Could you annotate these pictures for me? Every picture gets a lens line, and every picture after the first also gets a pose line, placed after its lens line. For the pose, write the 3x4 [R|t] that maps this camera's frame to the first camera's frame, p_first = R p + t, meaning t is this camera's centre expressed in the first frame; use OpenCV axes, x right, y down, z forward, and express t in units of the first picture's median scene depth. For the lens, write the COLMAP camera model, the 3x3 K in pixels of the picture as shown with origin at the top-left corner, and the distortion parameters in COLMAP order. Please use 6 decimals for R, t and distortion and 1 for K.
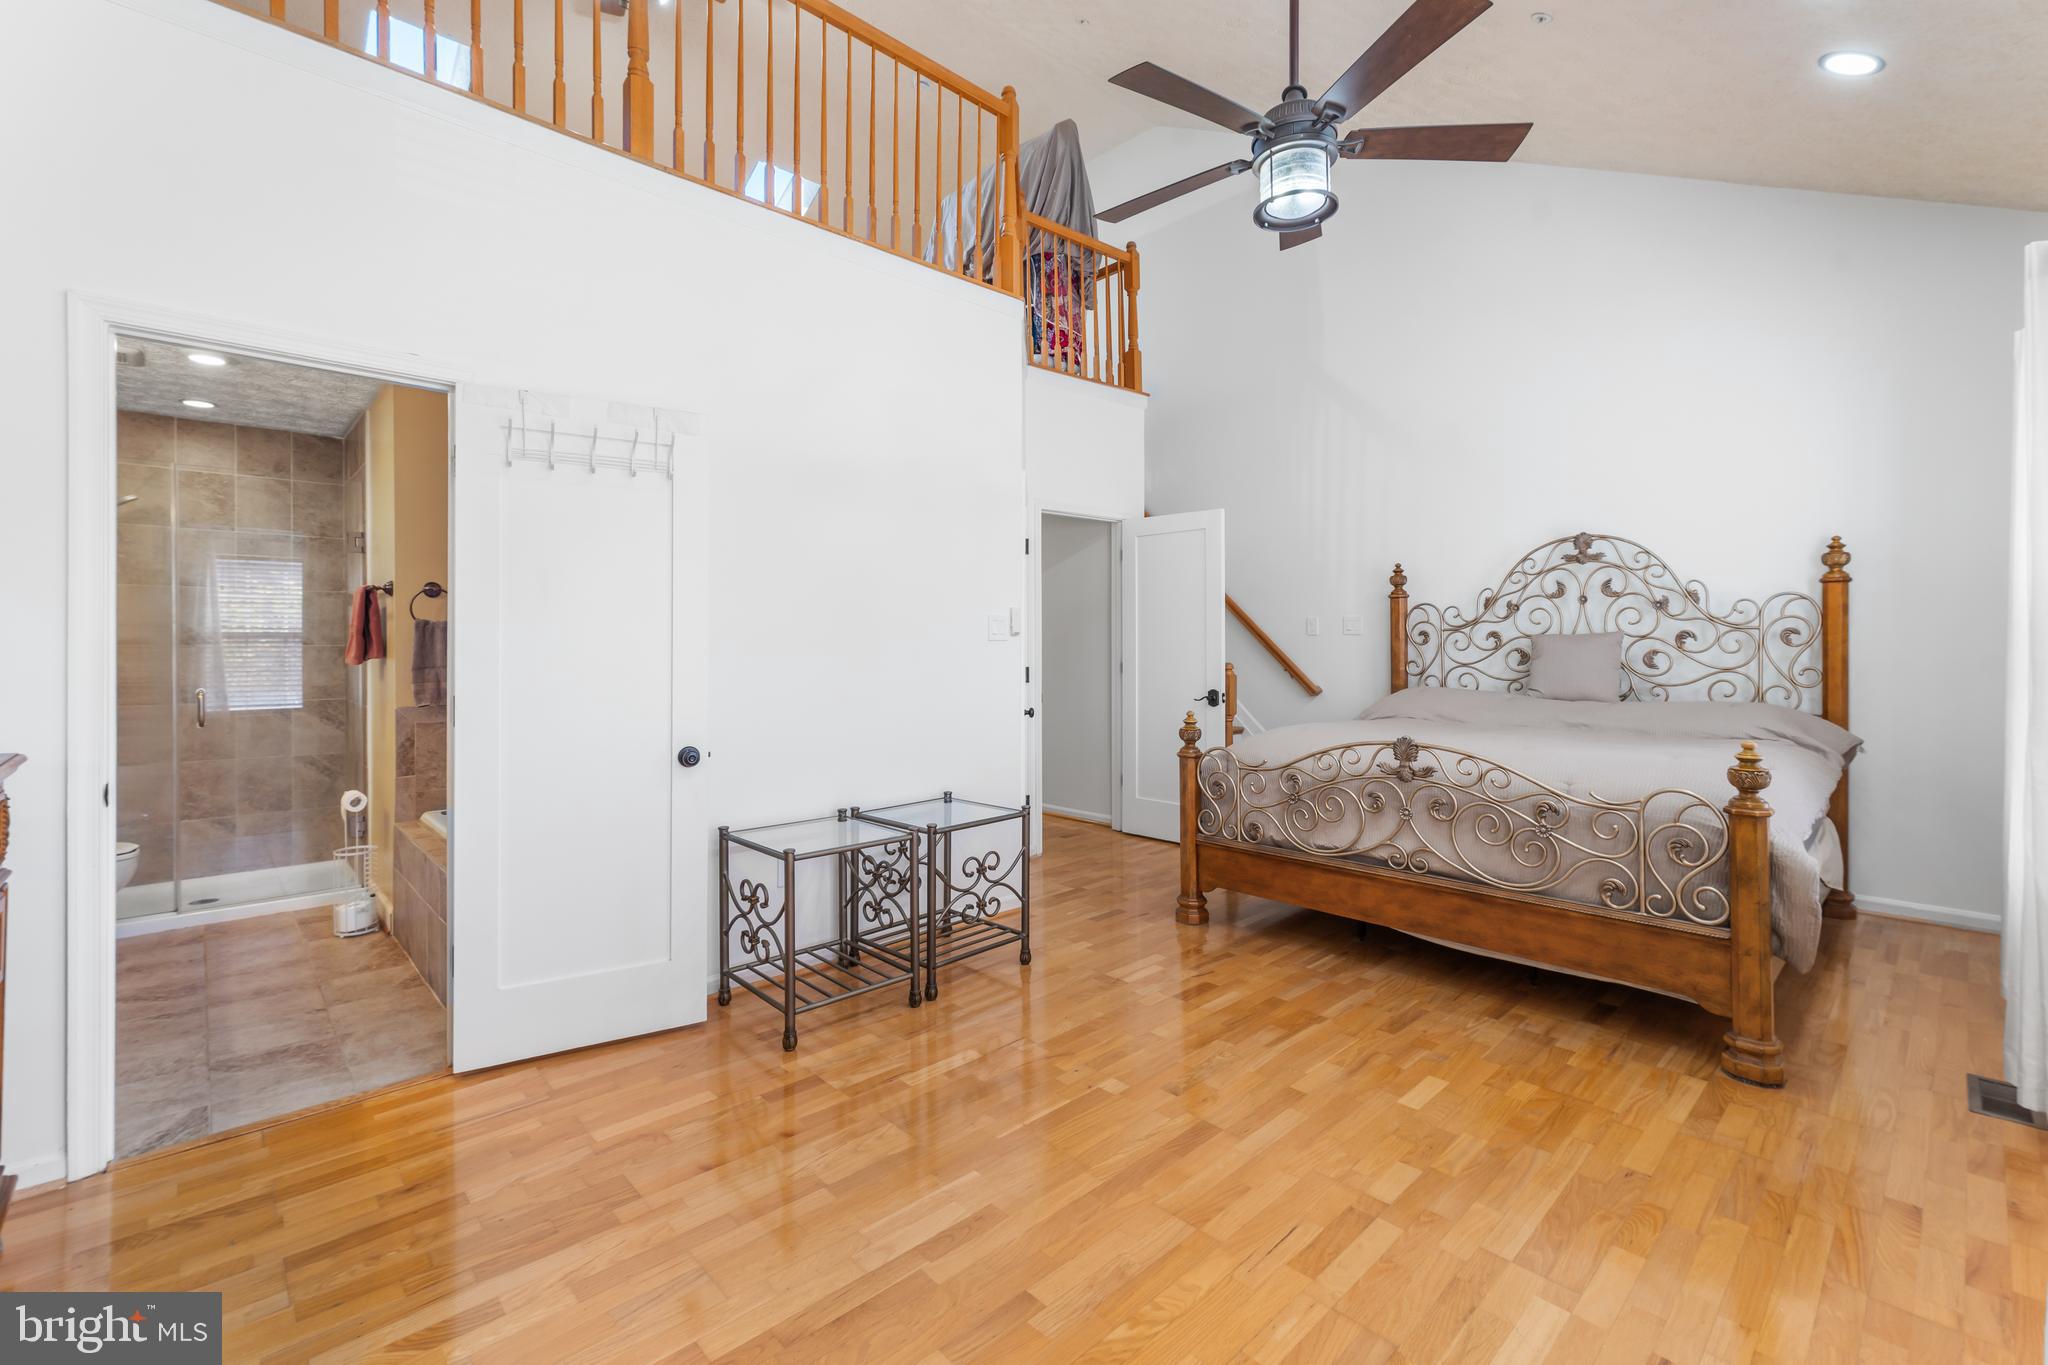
lens RADIAL K [[882.2, 0, 1029.6], [0, 882.2, 651.2], [0, 0, 1]] dist [0.001114, 0.000457]
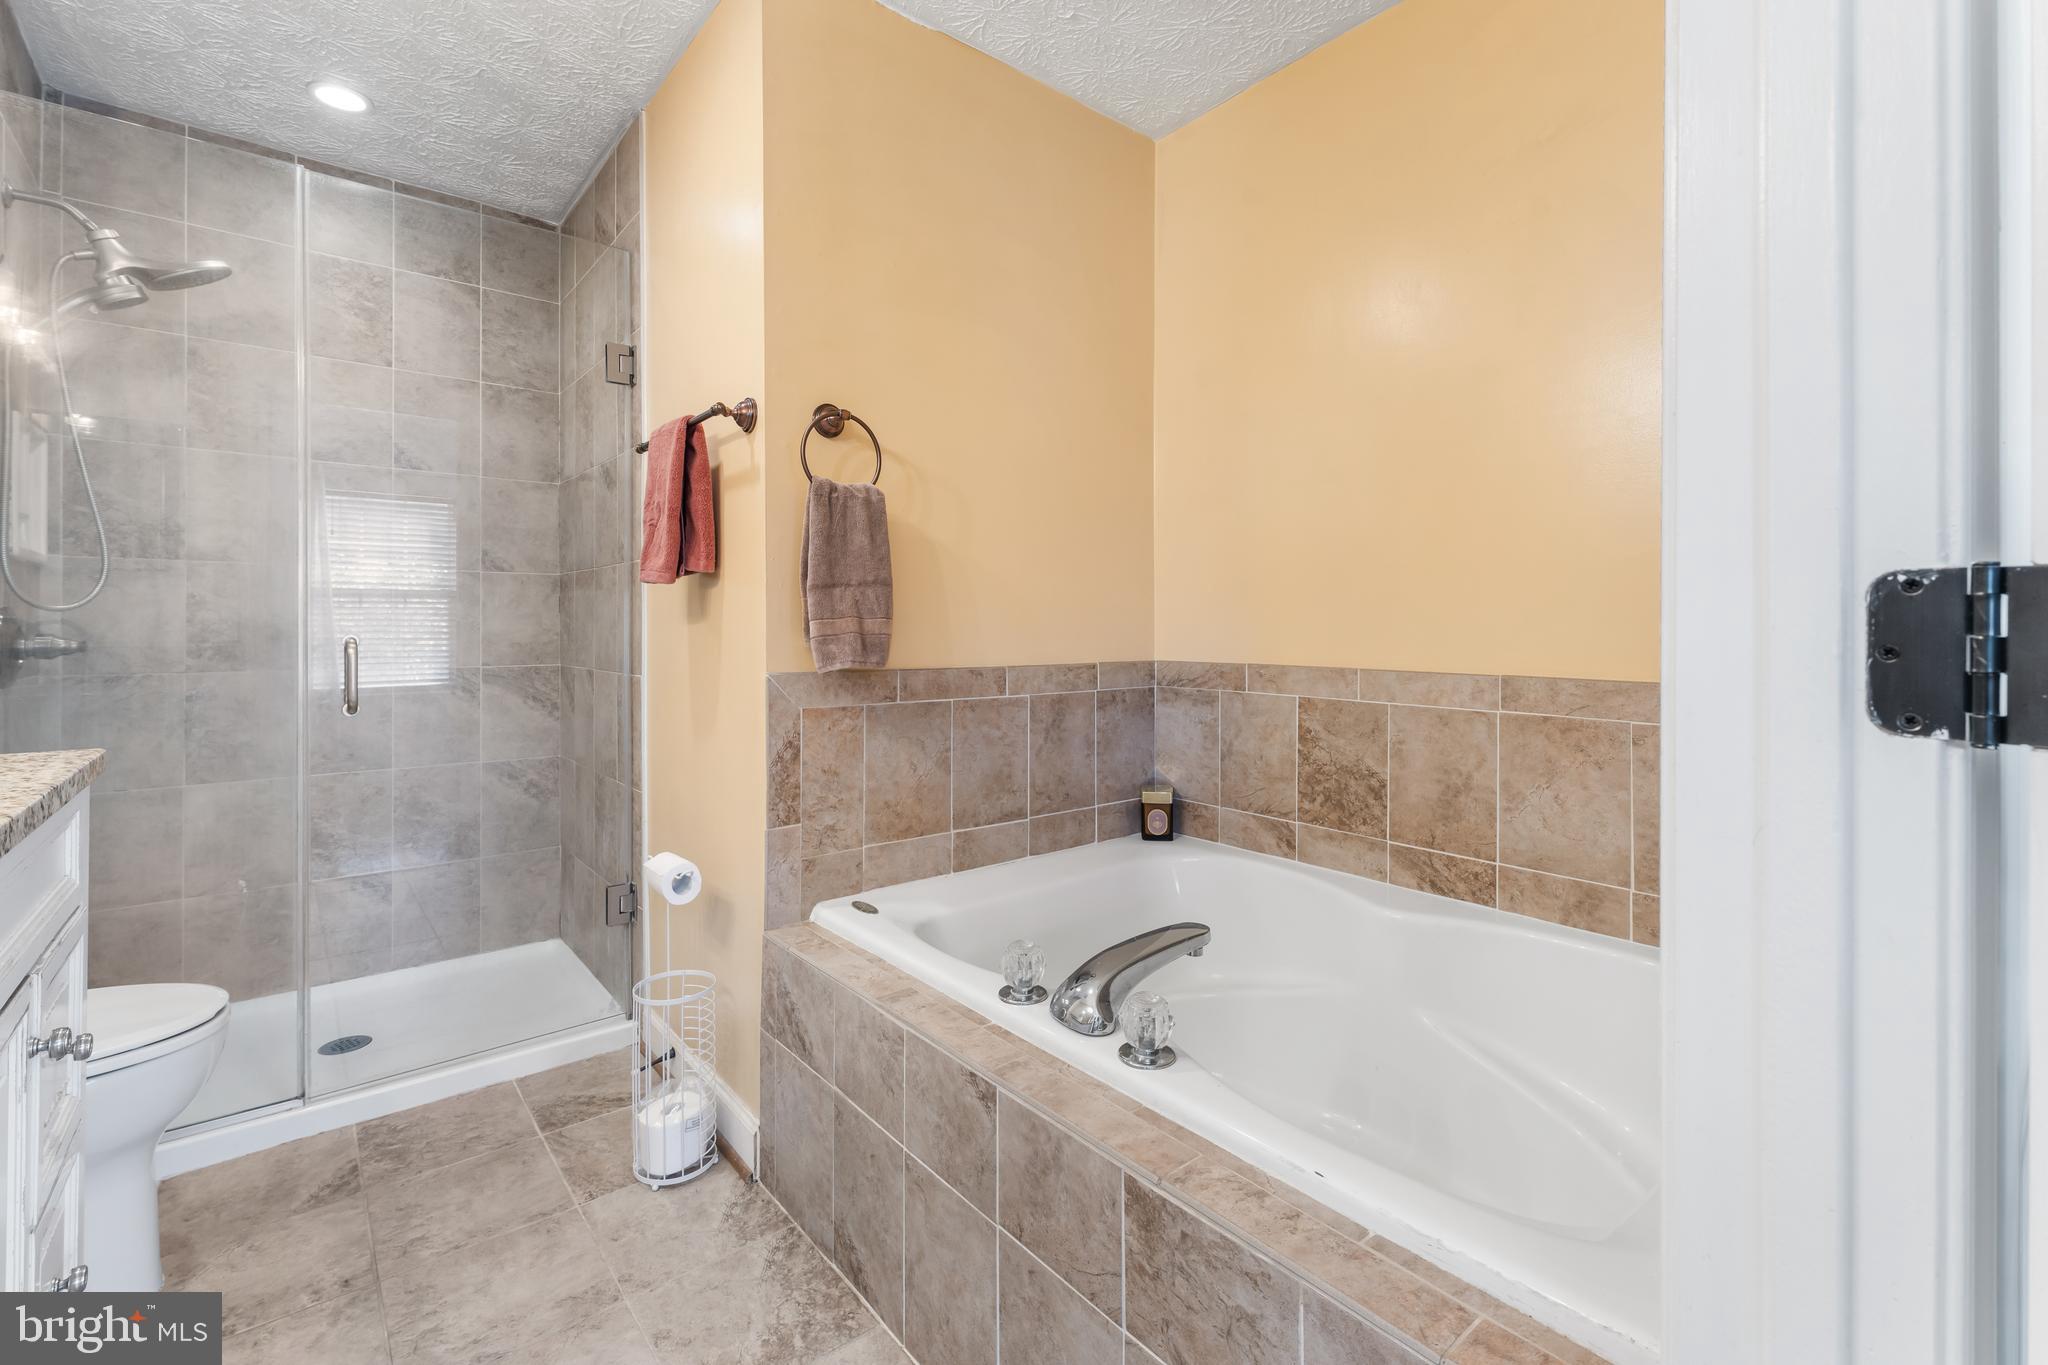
lens RADIAL K [[892.3, 0, 1023.8], [0, 892.3, 625.2], [0, 0, 1]] dist [0.000633, -0.000871]
pose [[0.998019, -0.002081, -0.062872, -0.478042], [0.001562, 0.999964, -0.008306, 0.036508], [0.062887, 0.008192, 0.997987, 0.473320]]
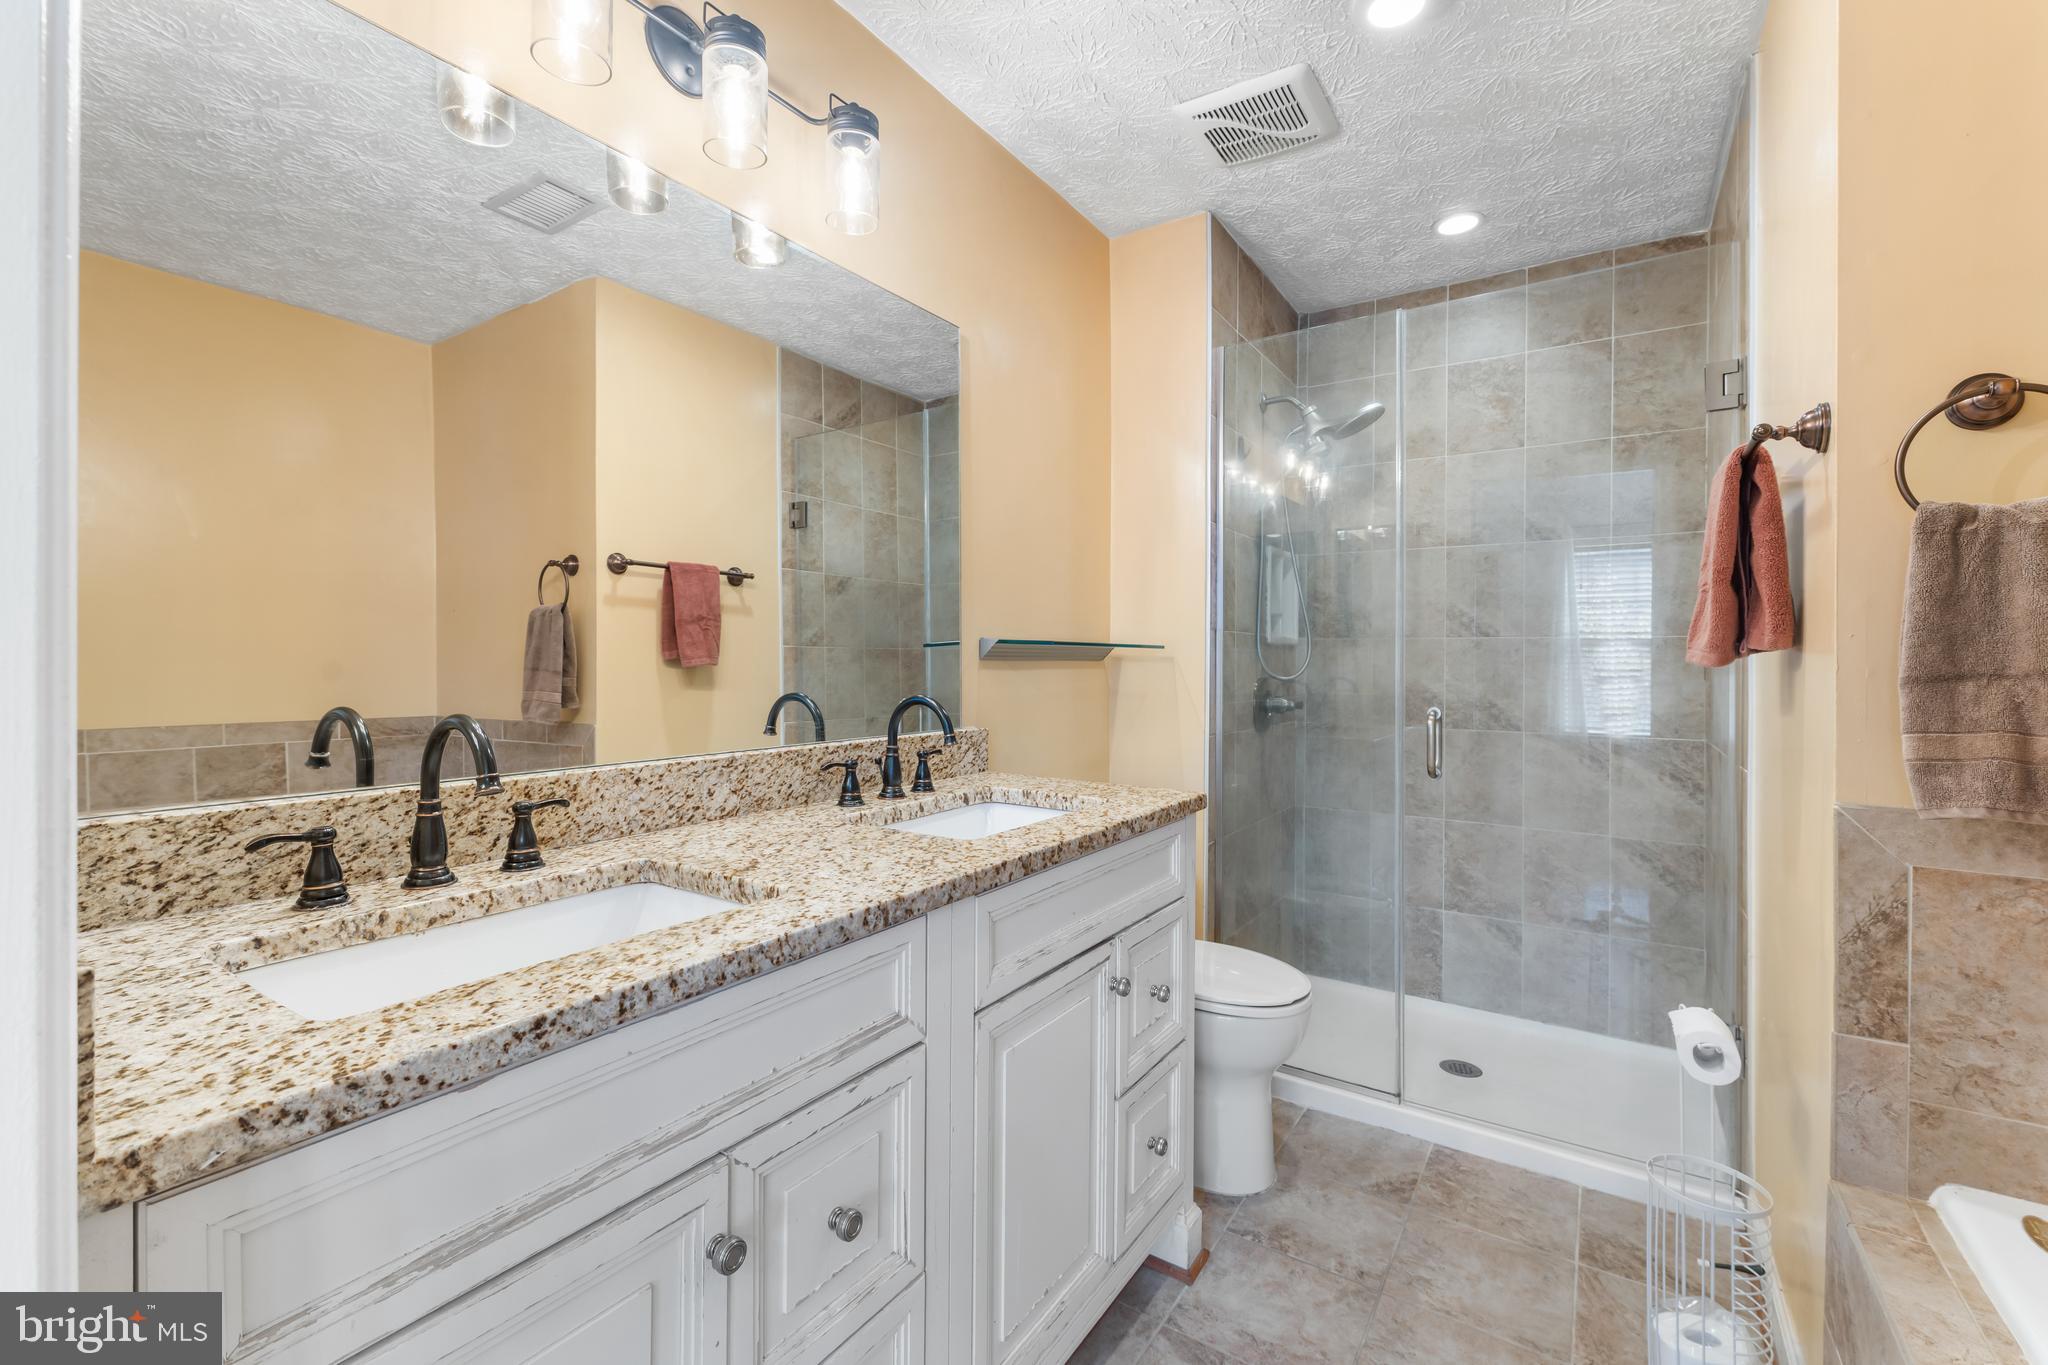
lens RADIAL K [[872.5, 0, 1022.8], [0, 872.5, 662.8], [0, 0, 1]] dist [0.000291, -0.000625]
pose [[0.222244, 0.001787, -0.974989, -0.415192], [-0.010083, 0.999949, -0.000466, 0.014707], [0.974939, 0.009935, 0.222251, 0.561123]]
